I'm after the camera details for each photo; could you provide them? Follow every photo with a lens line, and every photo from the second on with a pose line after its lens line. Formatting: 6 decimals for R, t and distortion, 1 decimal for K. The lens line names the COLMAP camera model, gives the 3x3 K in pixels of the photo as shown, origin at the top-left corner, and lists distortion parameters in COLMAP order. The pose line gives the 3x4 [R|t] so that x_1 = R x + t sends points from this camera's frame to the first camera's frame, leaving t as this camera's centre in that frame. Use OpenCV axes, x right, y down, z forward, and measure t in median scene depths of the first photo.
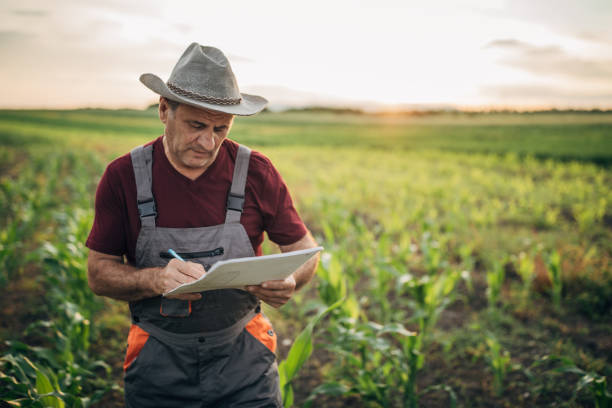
lens RADIAL K [[671.4, 0, 306.0], [0, 671.4, 204.0], [0, 0, 1]] dist [-0.011730, -0.006197]
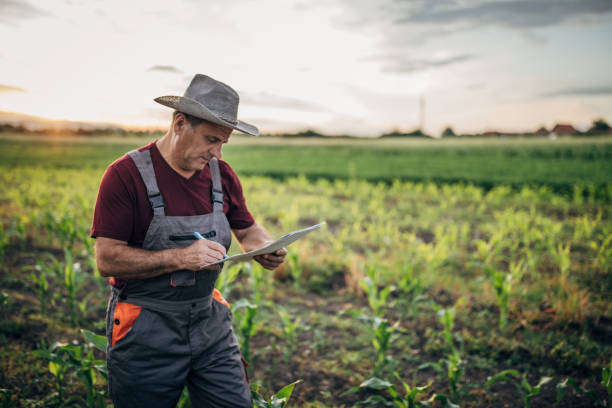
lens RADIAL K [[671.4, 0, 306.0], [0, 671.4, 204.0], [0, 0, 1]] dist [-0.011730, -0.006197]
pose [[0.825485, -0.007281, 0.564377, -0.691141], [0.026872, 0.999290, -0.026411, 0.050854], [-0.563784, 0.036968, 0.825094, -0.171439]]
